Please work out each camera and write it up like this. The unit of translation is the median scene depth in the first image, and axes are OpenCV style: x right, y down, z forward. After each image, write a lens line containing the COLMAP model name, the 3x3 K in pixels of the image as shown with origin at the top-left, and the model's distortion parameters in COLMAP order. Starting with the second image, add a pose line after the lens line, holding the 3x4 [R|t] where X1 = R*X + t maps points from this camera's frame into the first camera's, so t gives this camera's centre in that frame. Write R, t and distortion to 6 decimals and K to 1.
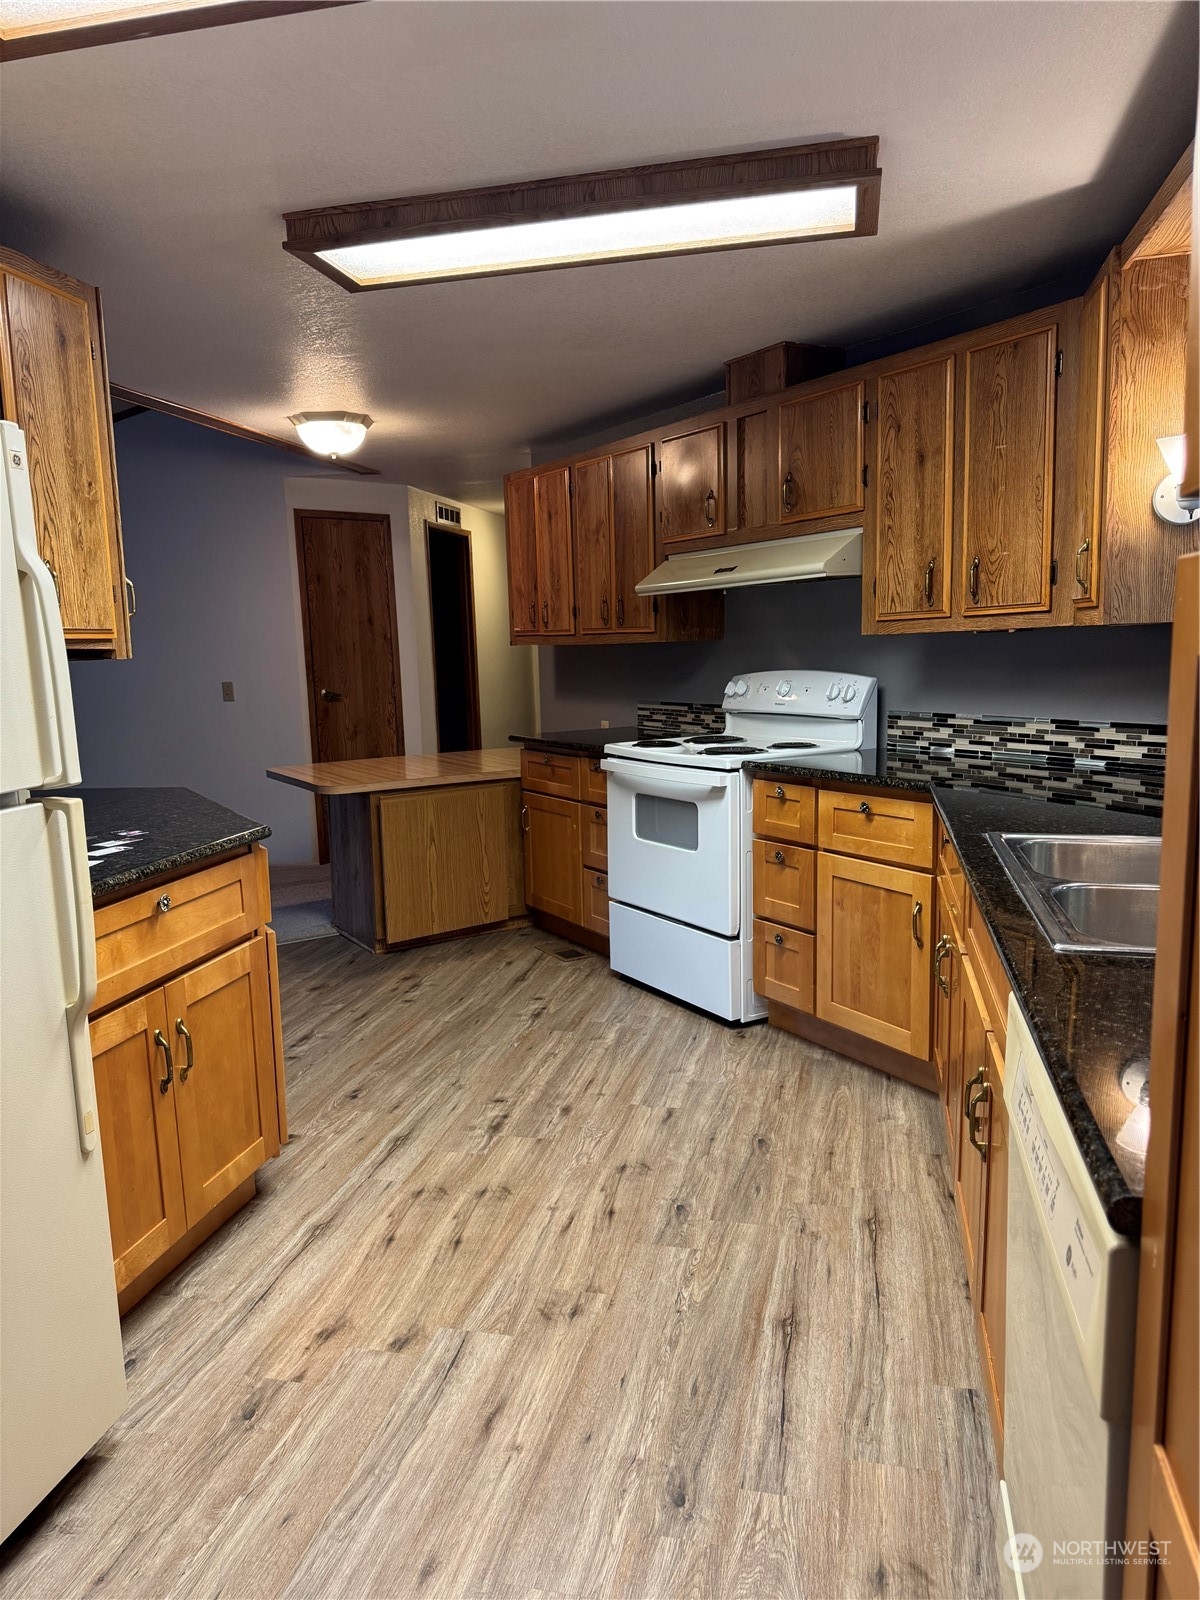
lens RADIAL K [[1126.3, 0, 593.9], [0, 1126.3, 797.1], [0, 0, 1]] dist [0.073481, -0.072630]
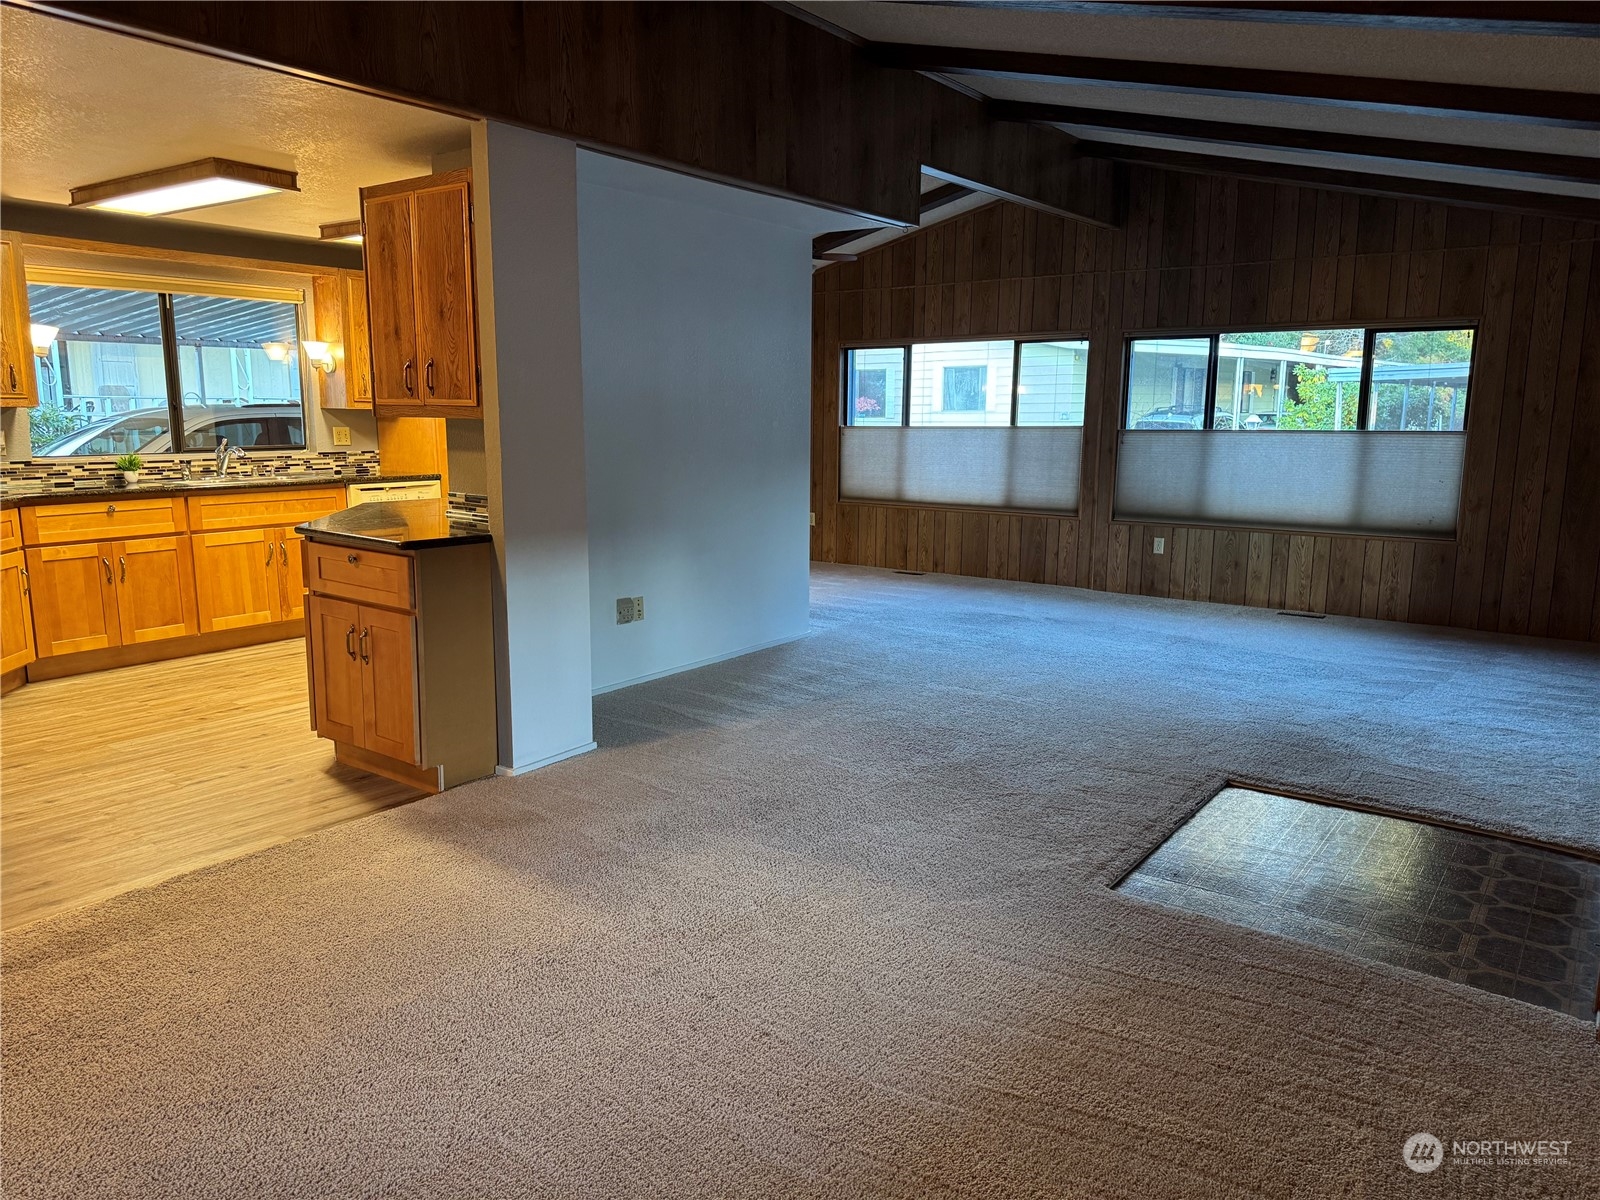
lens RADIAL K [[1126.3, 0, 780.9], [0, 1126.3, 605.3], [0, 0, 1]] dist [0.073481, -0.072630]
pose [[-0.915677, -0.048452, 0.398983, -1.398383], [0.073342, 0.955895, 0.284405, -0.251411], [-0.395166, 0.289685, -0.871738, 1.998303]]
